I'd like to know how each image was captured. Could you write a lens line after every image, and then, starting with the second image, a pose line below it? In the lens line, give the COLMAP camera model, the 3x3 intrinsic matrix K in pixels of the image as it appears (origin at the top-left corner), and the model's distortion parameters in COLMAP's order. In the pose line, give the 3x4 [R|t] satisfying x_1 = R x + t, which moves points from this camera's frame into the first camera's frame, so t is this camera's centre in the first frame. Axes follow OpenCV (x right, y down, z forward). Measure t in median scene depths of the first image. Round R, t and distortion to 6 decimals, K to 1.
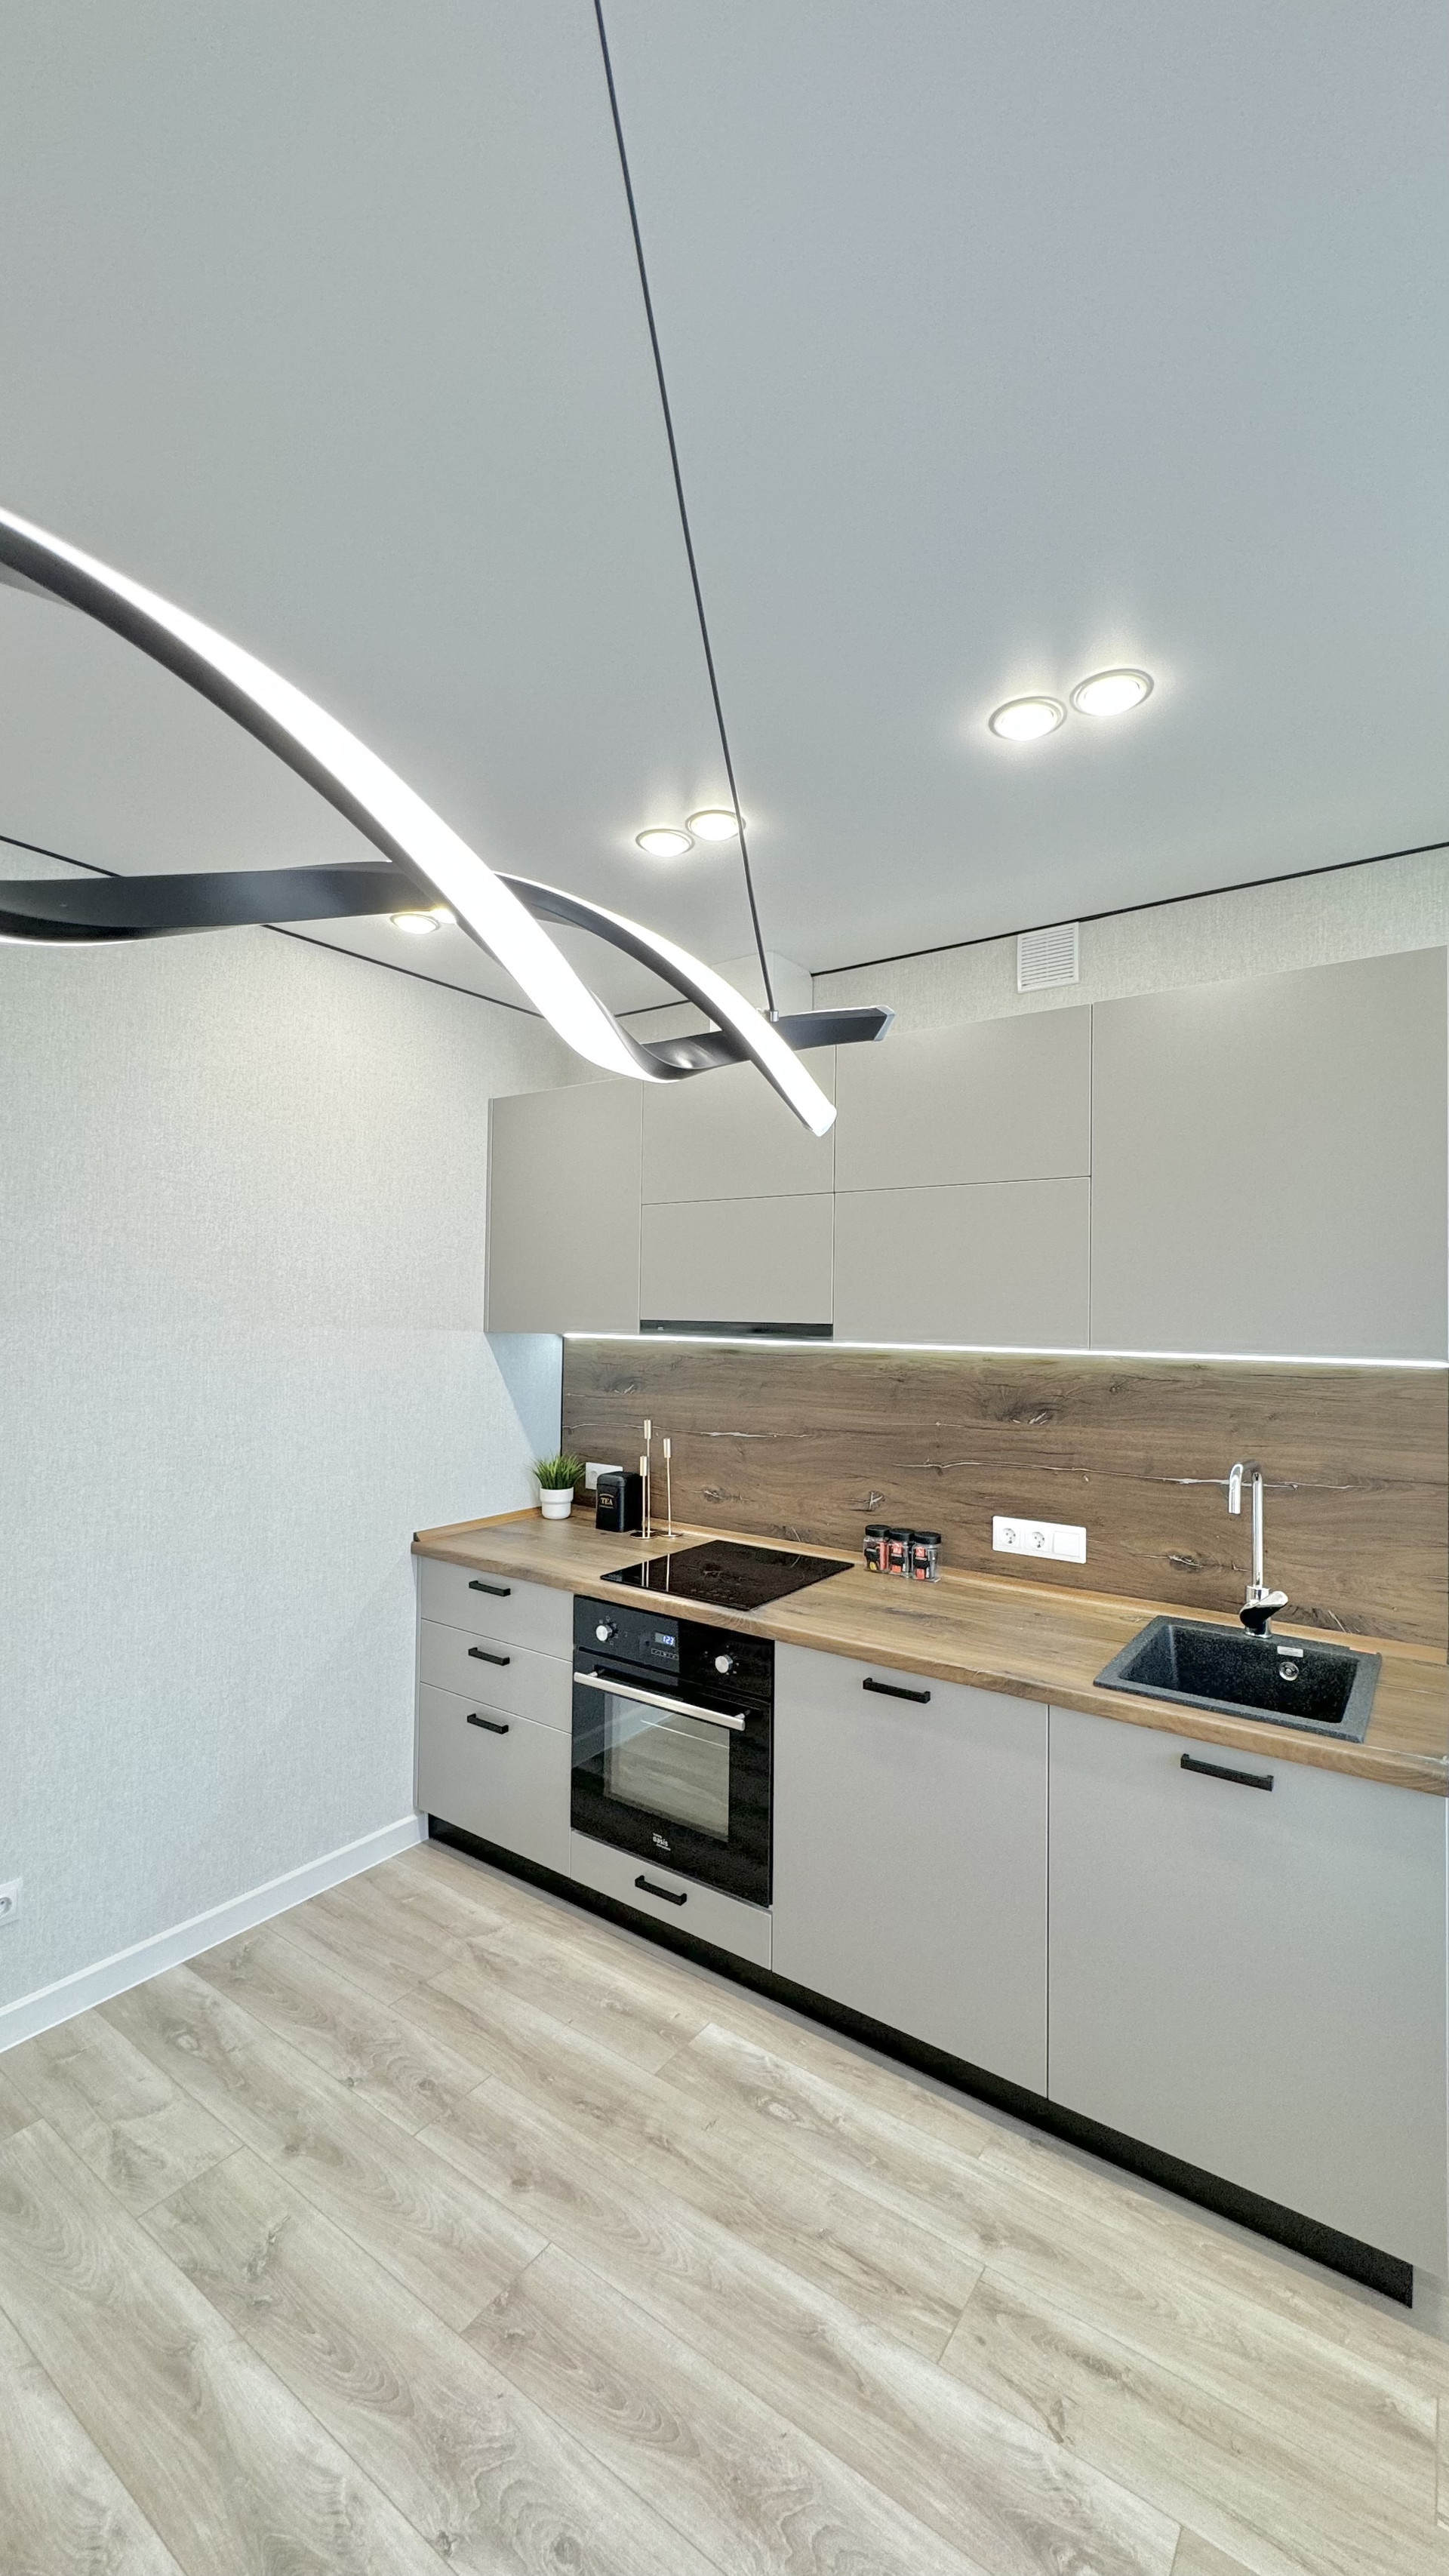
lens RADIAL K [[1025.7, 0, 723.7], [0, 1025.7, 1286.0], [0, 0, 1]] dist [-0.000696, 0.000340]
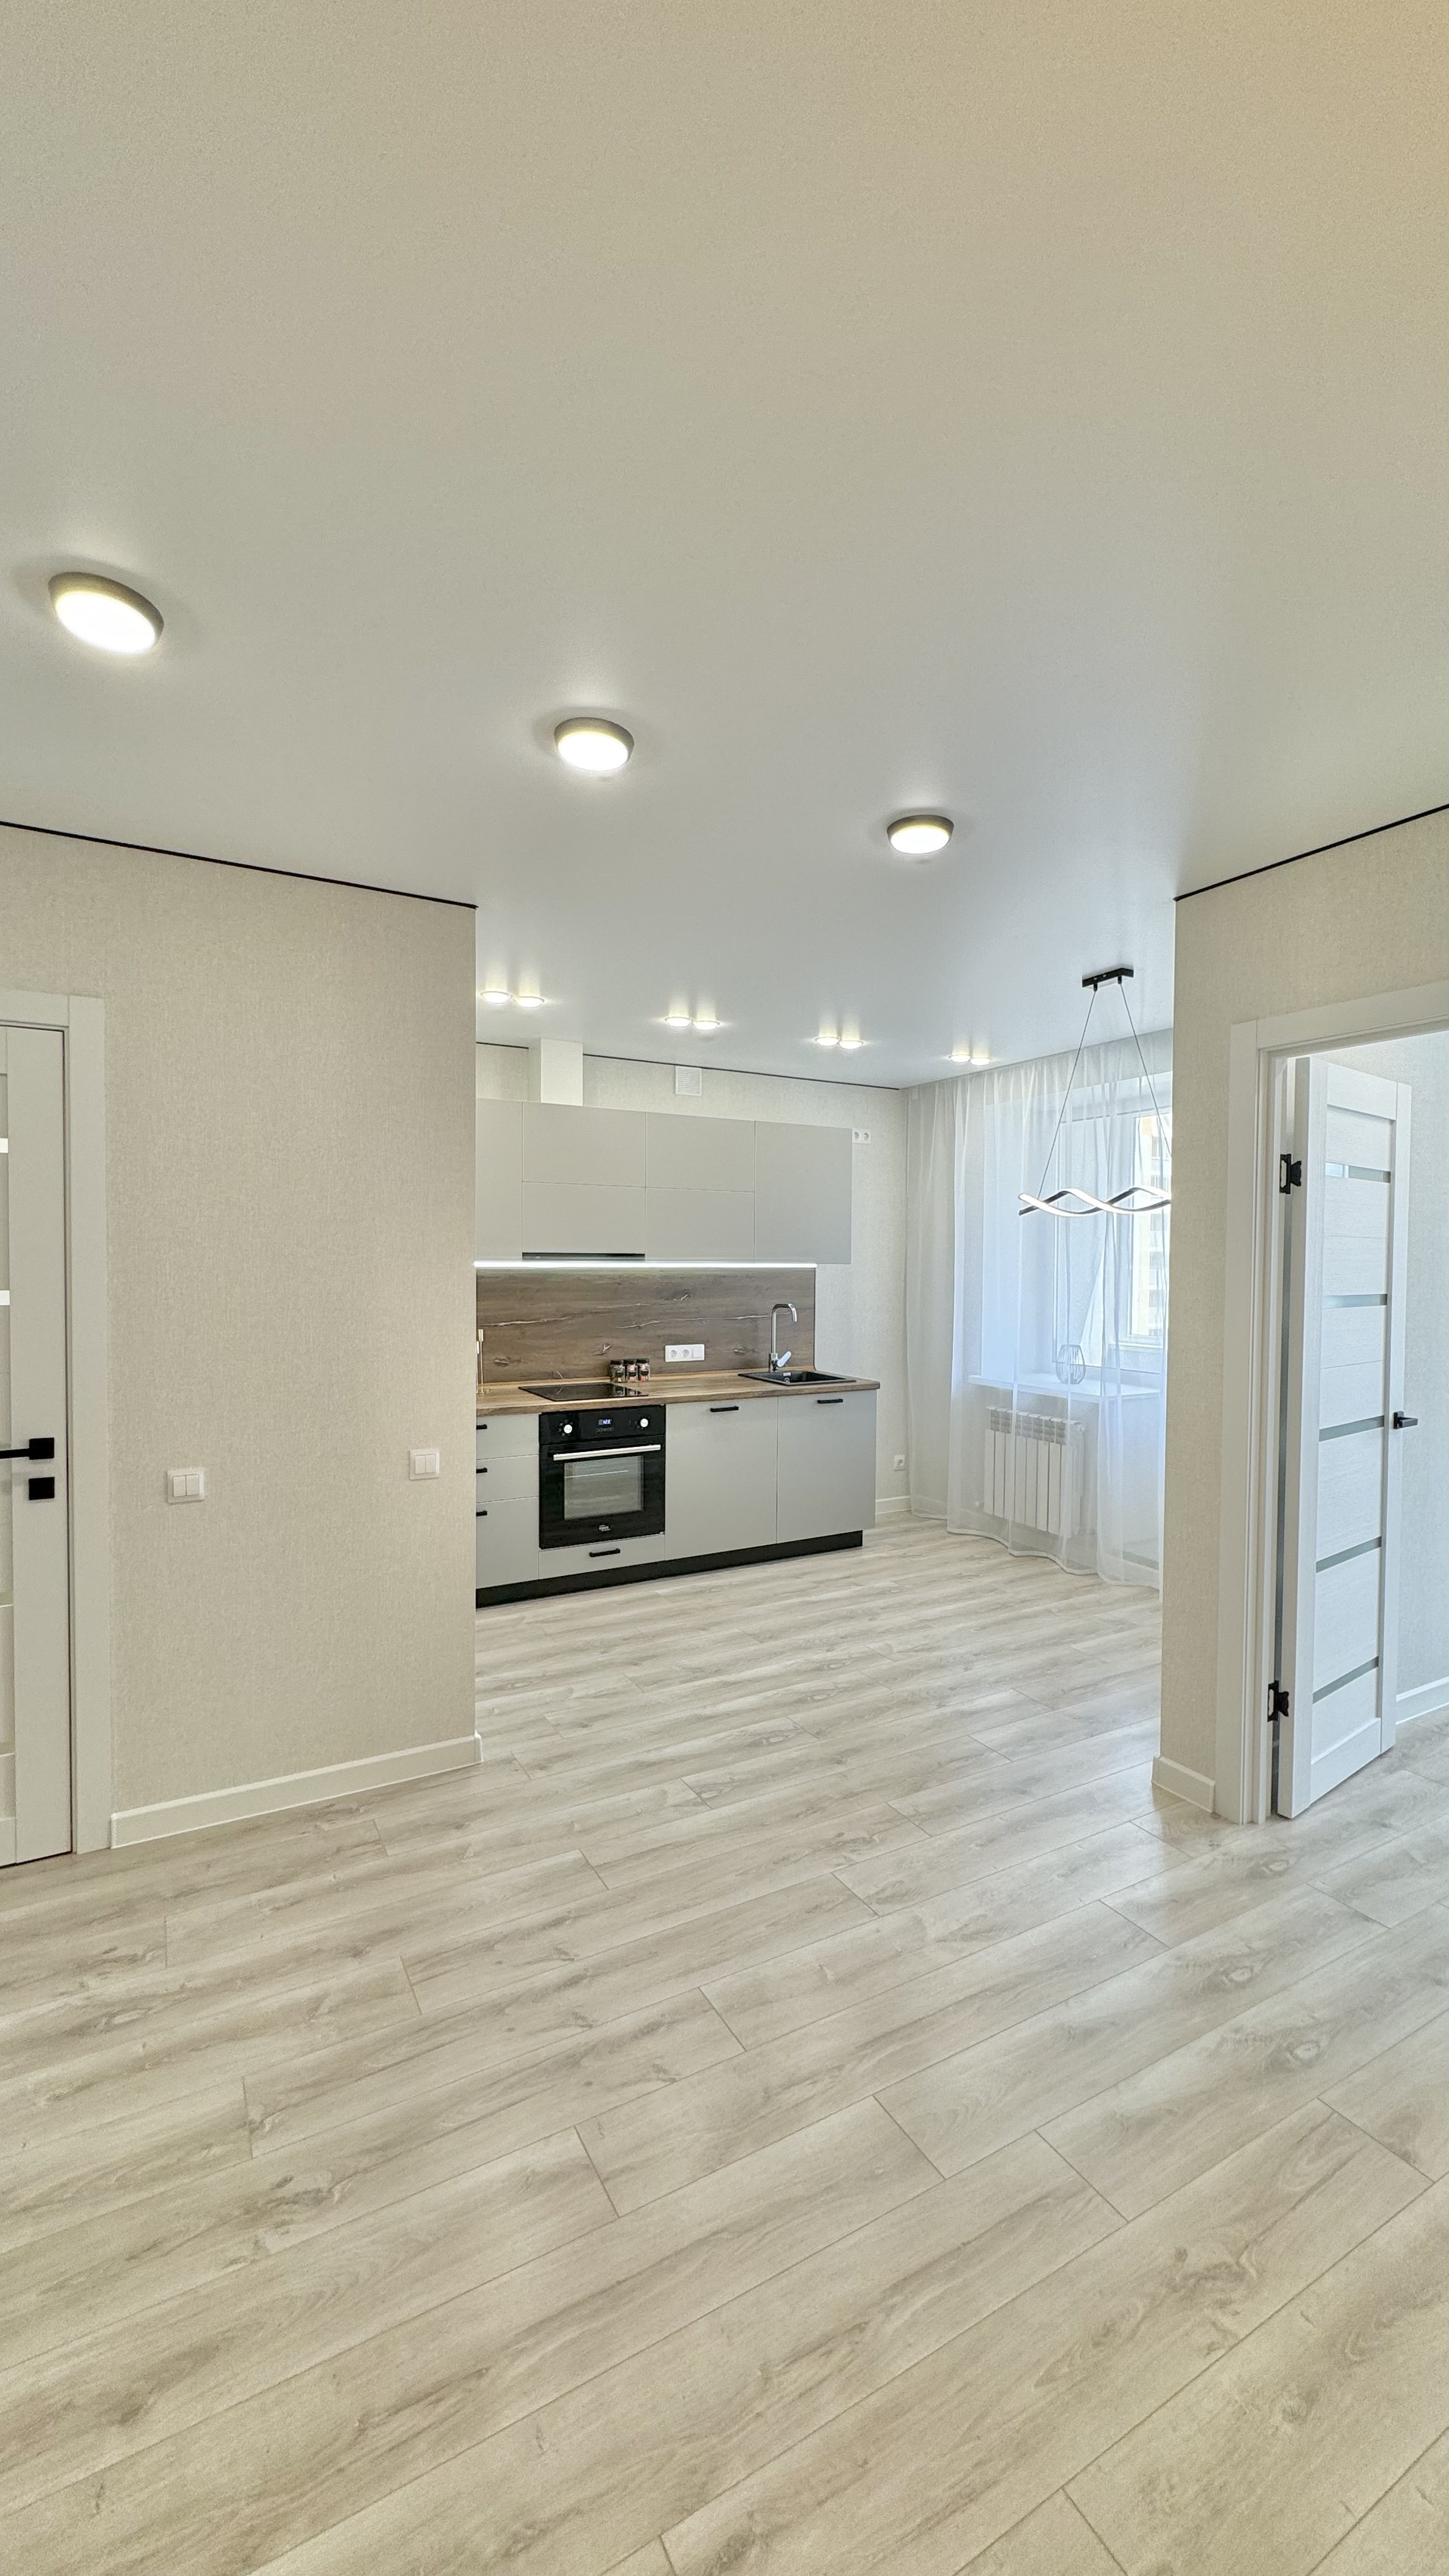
lens RADIAL K [[1025.7, 0, 723.7], [0, 1025.7, 1286.0], [0, 0, 1]] dist [-0.000696, 0.000340]
pose [[0.425238, -0.032811, 0.904487, -2.128924], [-0.023910, 0.998587, 0.047466, 0.002423], [-0.904766, -0.041810, 0.423852, 0.023874]]
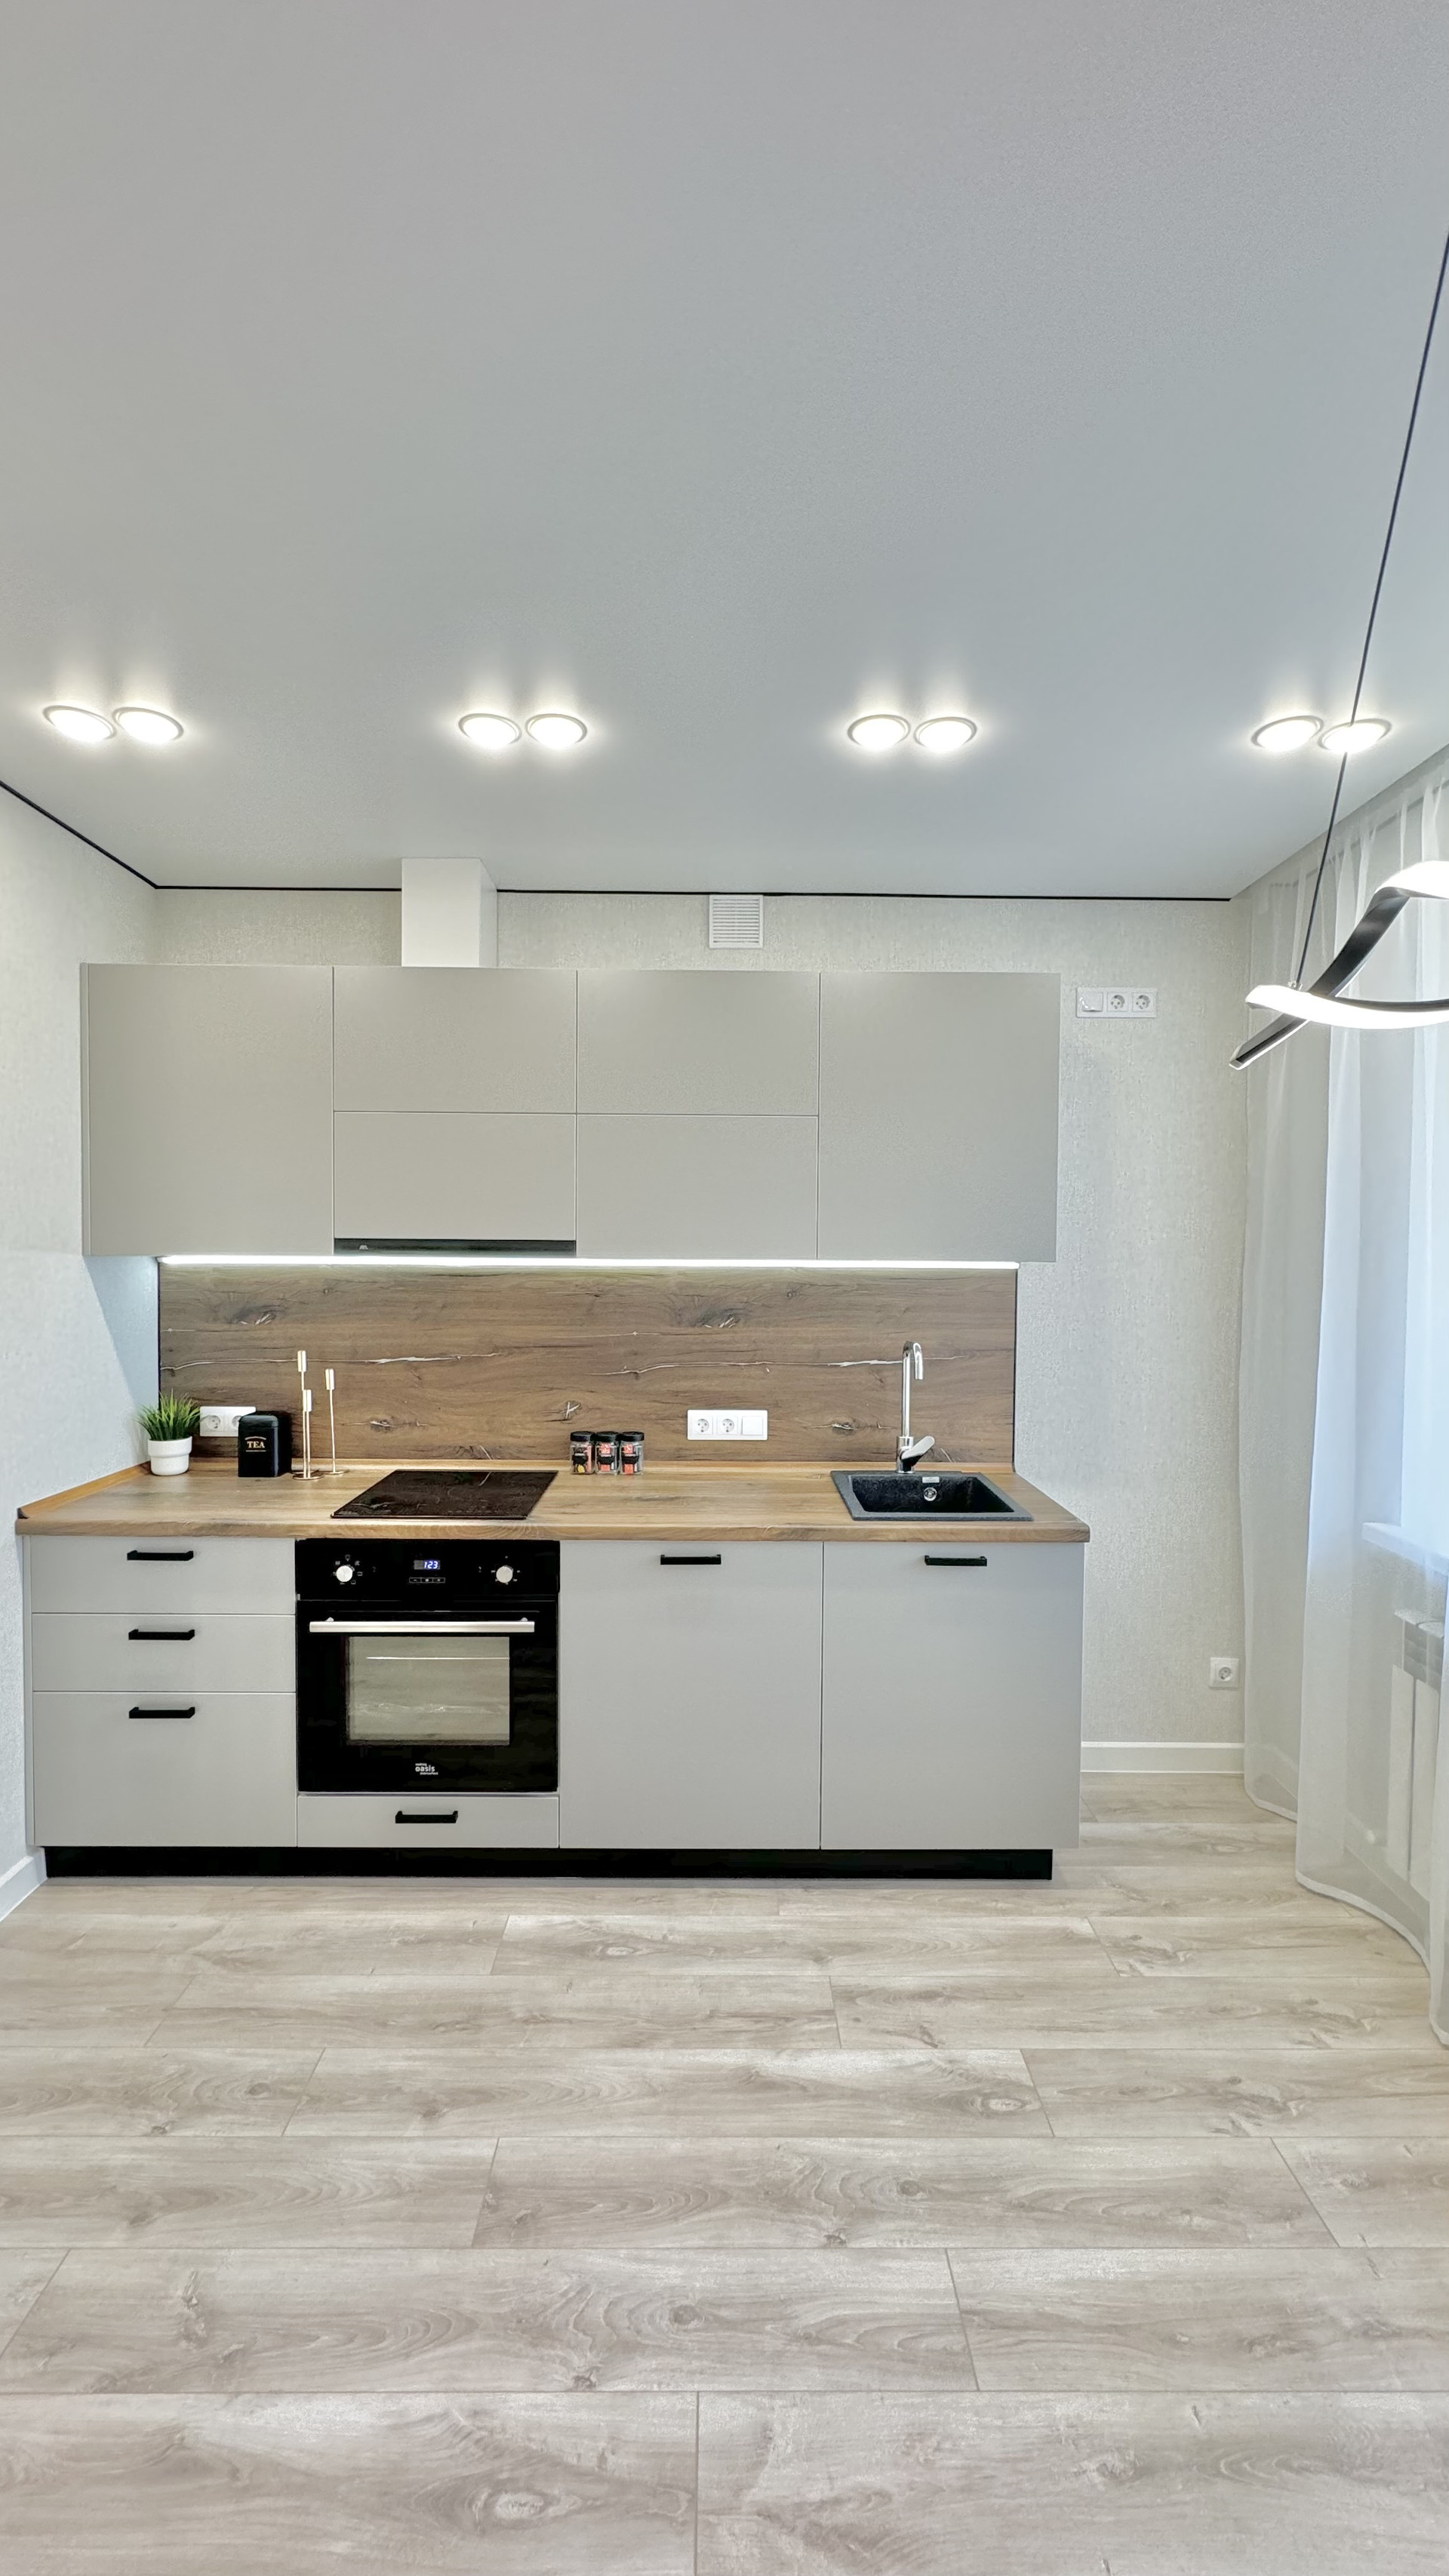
lens RADIAL K [[1025.7, 0, 723.7], [0, 1025.7, 1286.0], [0, 0, 1]] dist [-0.000696, 0.000340]
pose [[0.807869, -0.021892, 0.588955, -0.508830], [-0.011989, 0.998493, 0.053561, 0.033754], [-0.589240, -0.050331, 0.806389, 0.086522]]
